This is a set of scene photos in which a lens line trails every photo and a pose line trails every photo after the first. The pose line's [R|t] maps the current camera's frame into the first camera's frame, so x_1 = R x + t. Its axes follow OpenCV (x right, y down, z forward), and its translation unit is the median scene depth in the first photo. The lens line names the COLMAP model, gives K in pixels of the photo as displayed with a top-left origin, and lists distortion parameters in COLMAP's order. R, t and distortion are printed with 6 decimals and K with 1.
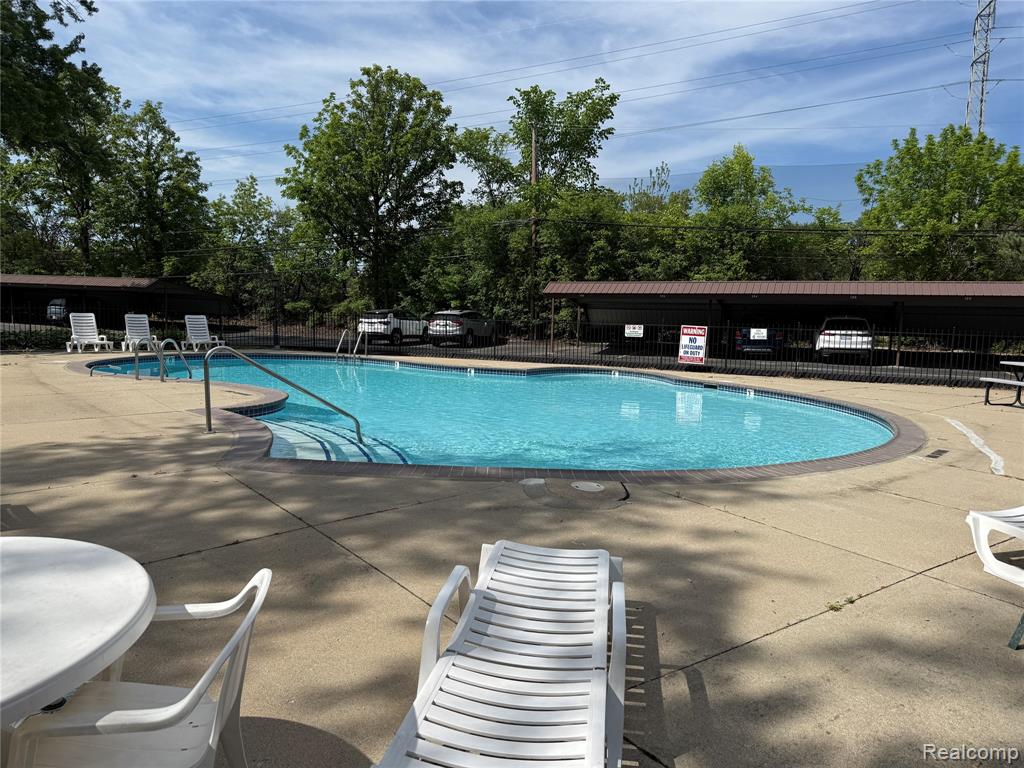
lens RADIAL K [[715.9, 0, 514.0], [0, 715.9, 388.7], [0, 0, 1]] dist [0.065425, -0.032395]
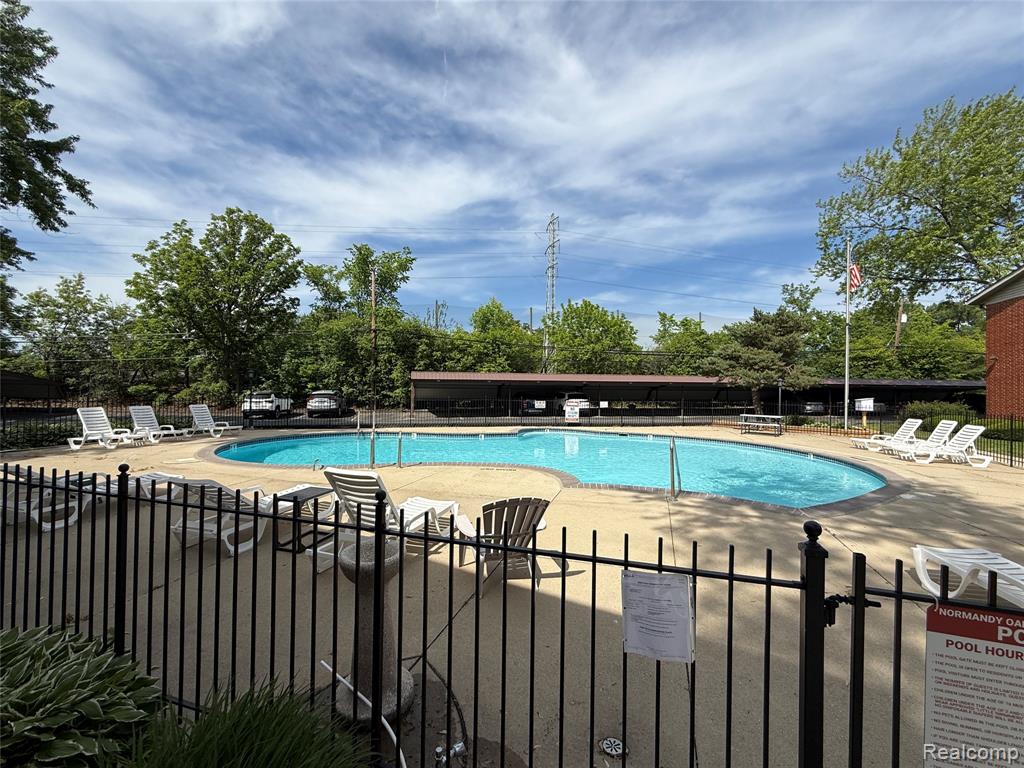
lens RADIAL K [[438.7, 0, 513.9], [0, 438.7, 381.7], [0, 0, 1]] dist [0.001592, 0.000410]
pose [[0.817254, -0.005701, 0.576250, -0.263662], [0.070013, 0.993526, -0.089467, -0.025144], [-0.572009, 0.113462, 0.812362, 0.102485]]
